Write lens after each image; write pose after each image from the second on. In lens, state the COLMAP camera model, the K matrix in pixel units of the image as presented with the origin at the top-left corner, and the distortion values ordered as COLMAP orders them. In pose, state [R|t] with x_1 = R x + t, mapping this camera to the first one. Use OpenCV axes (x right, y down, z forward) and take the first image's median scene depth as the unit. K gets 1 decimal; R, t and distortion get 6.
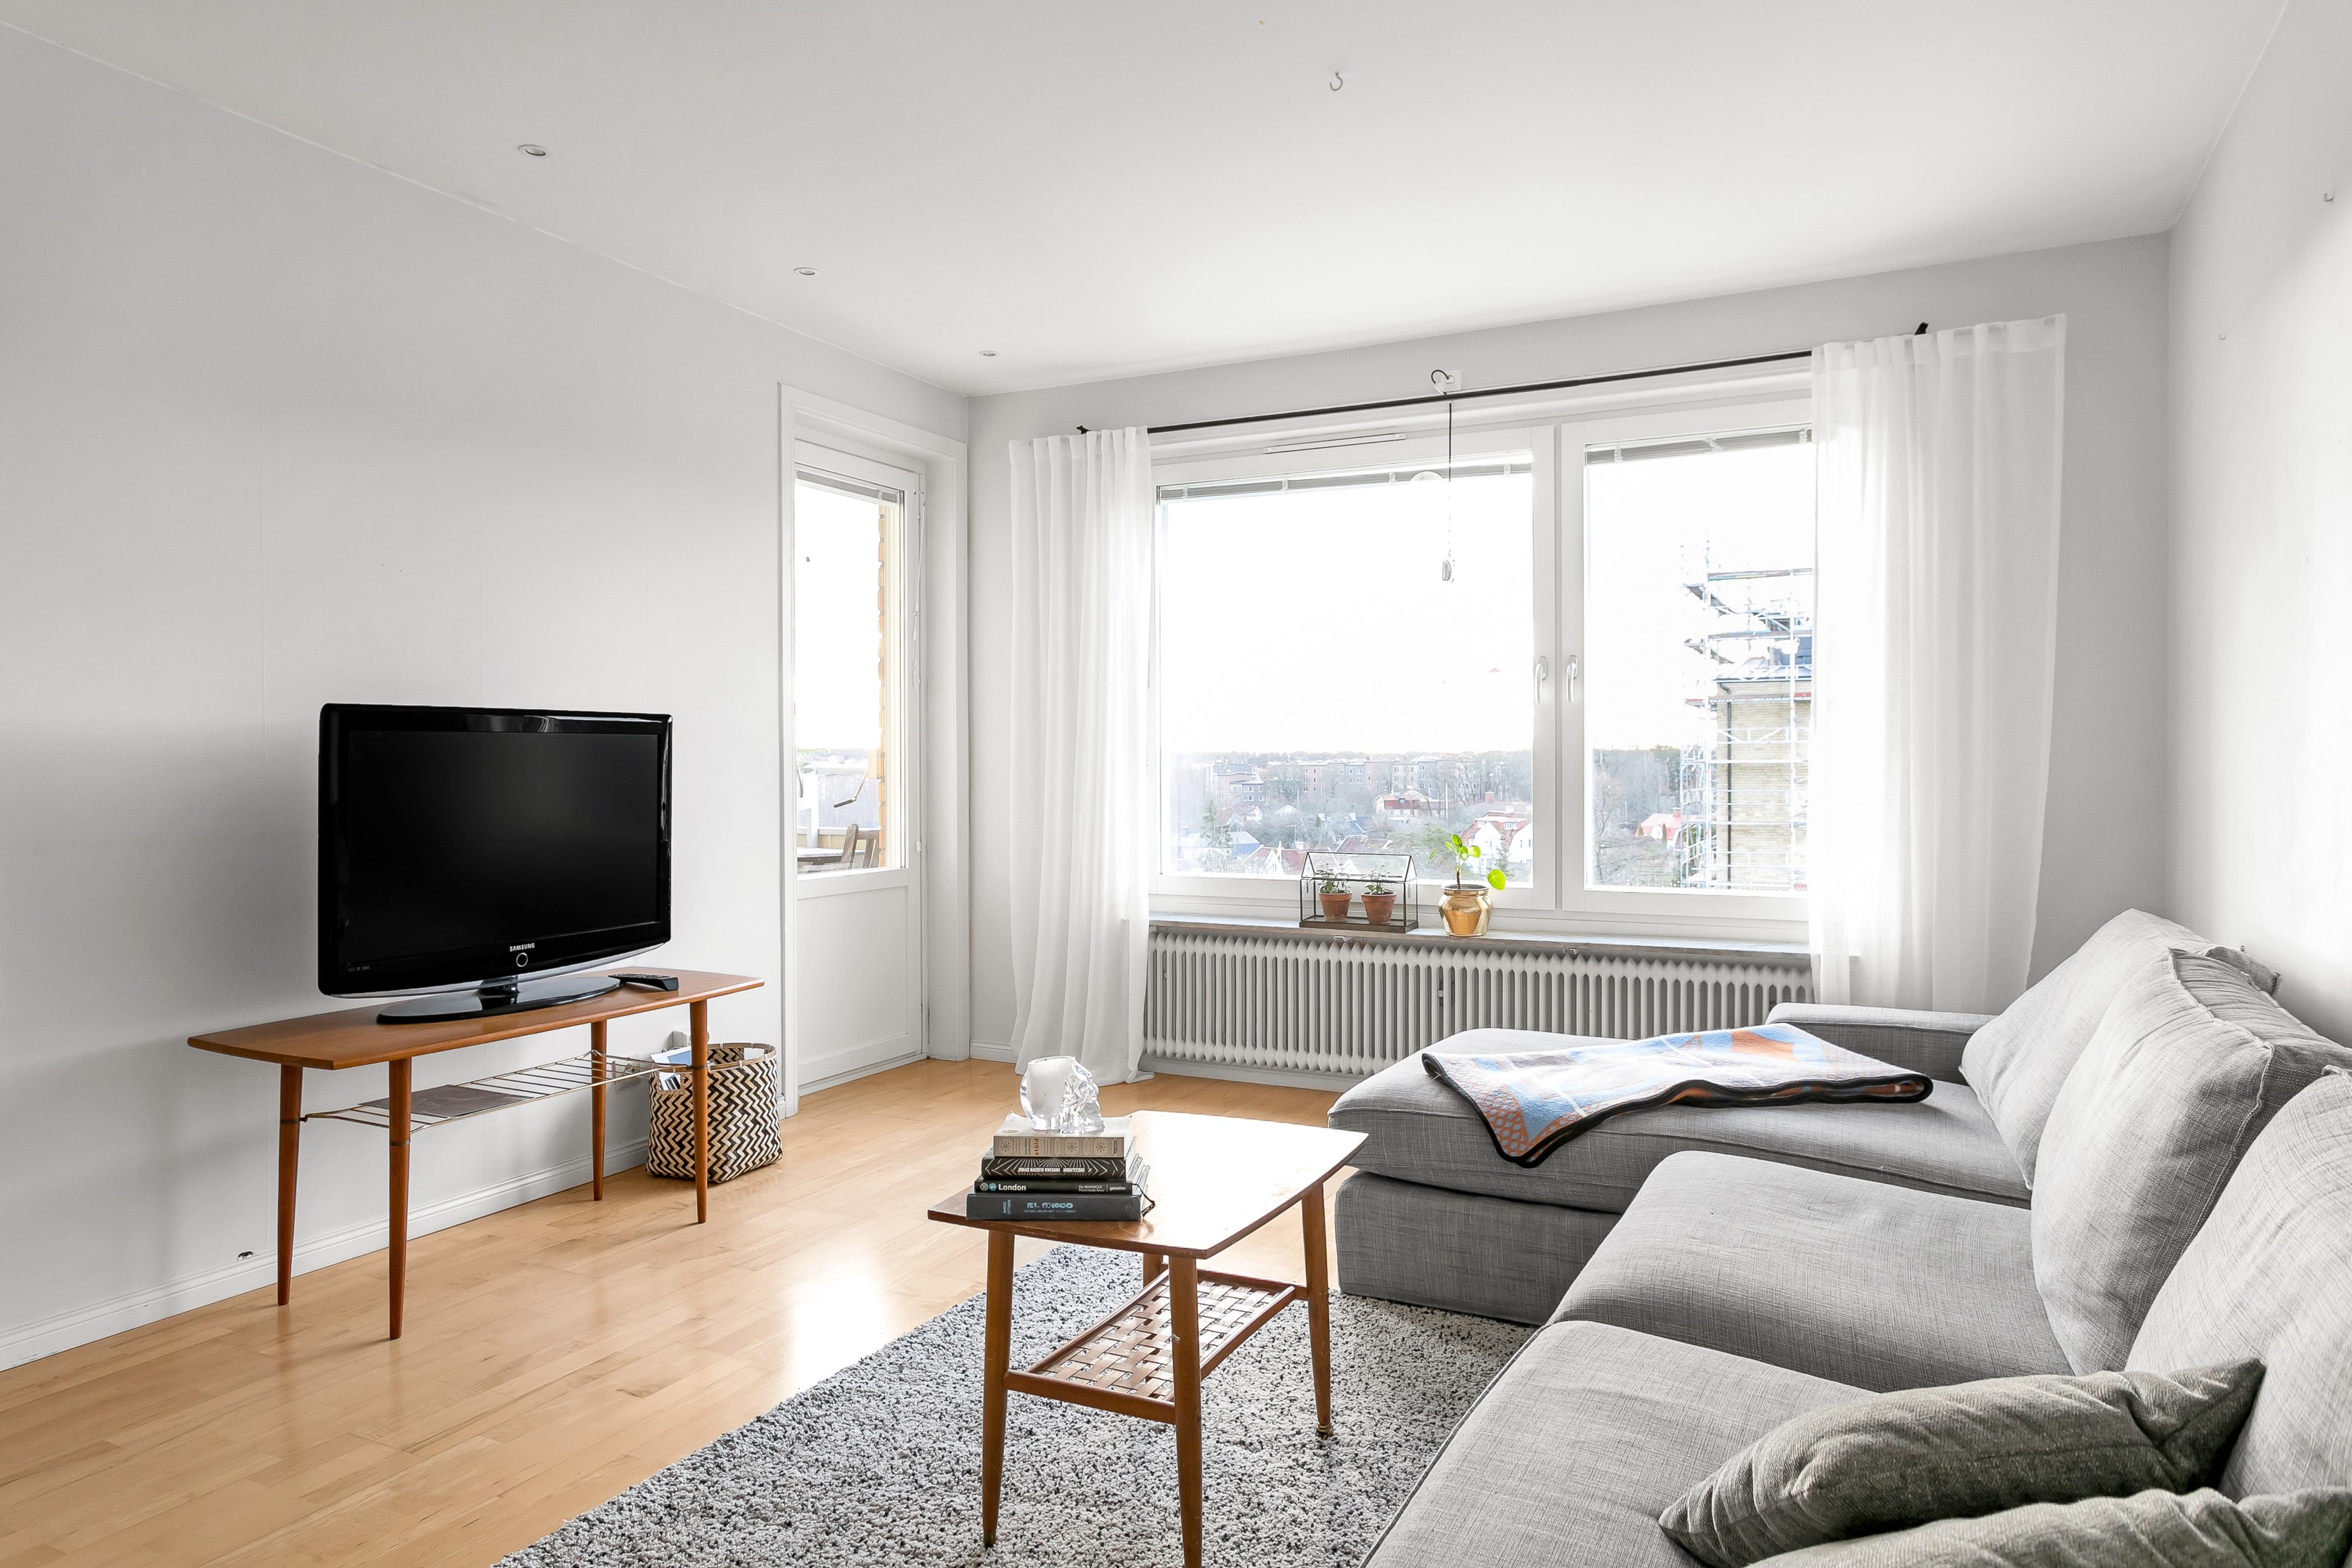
lens RADIAL K [[1466.5, 0, 1161.9], [0, 1466.5, 792.6], [0, 0, 1]] dist [-0.002161, 0.004205]
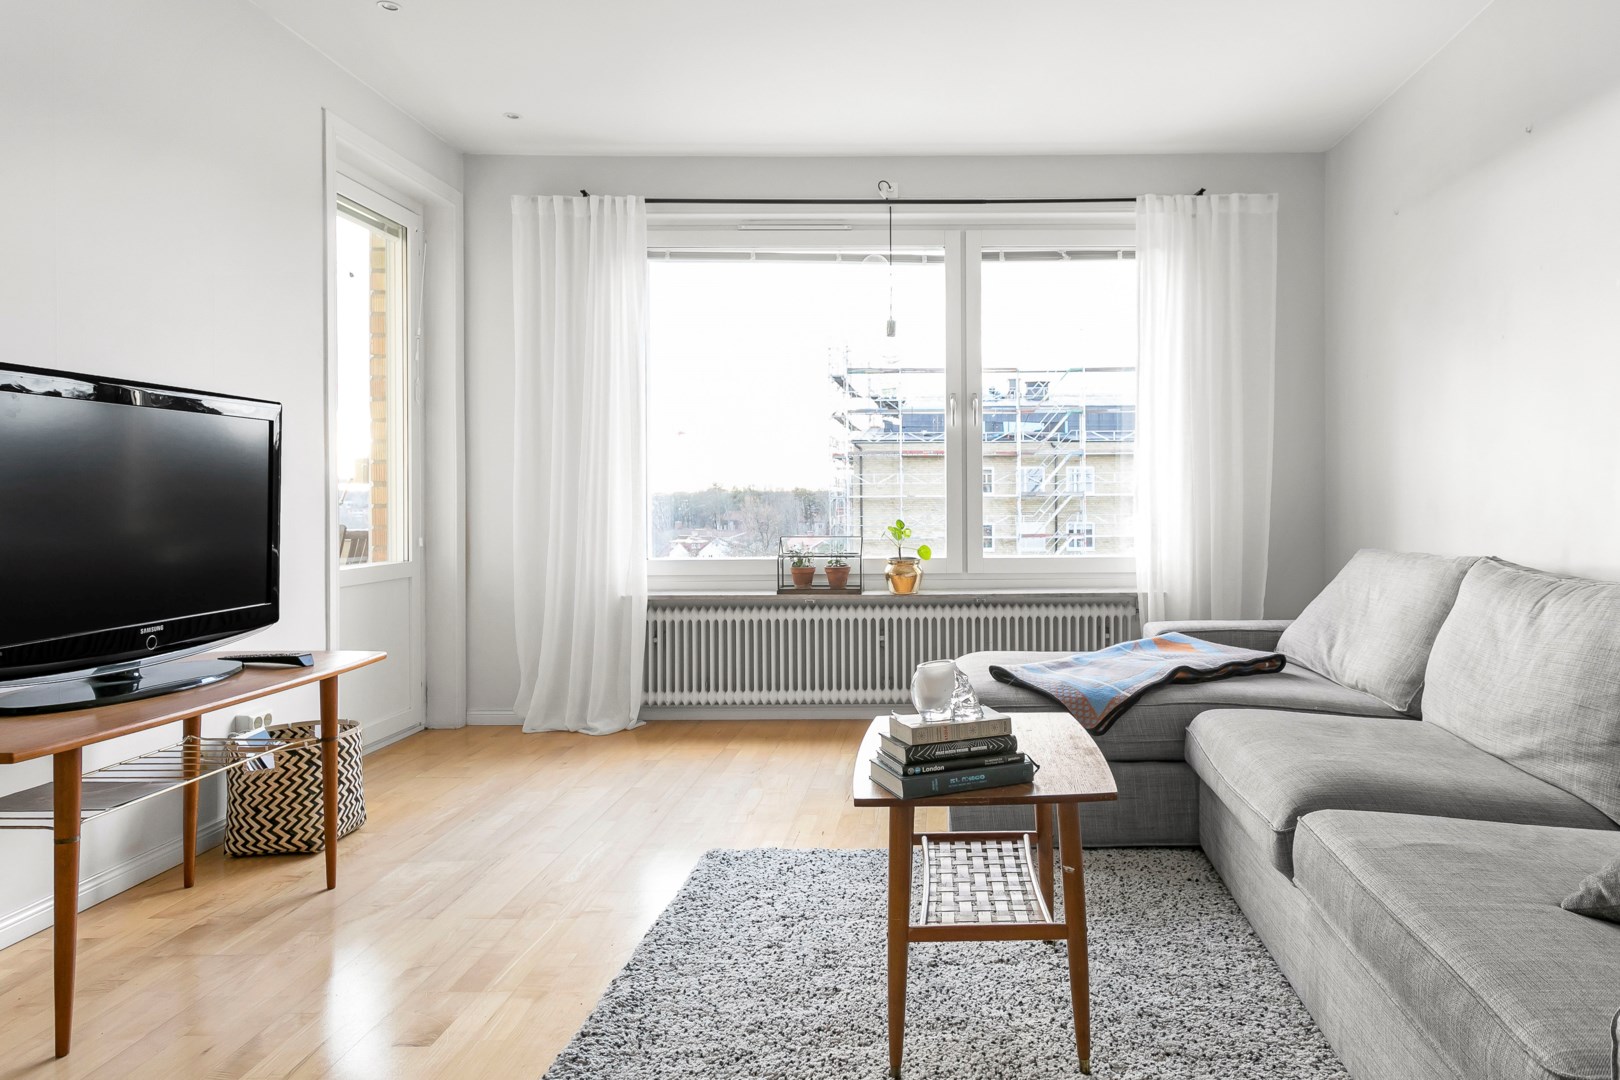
lens RADIAL K [[1071.6, 0, 797.1], [0, 1071.6, 536.0], [0, 0, 1]] dist [0.020771, -0.008299]
pose [[0.887070, -0.008162, 0.461562, -0.354857], [0.011330, 0.999927, -0.004093, 0.046771], [-0.461496, 0.008860, 0.887098, 0.155156]]
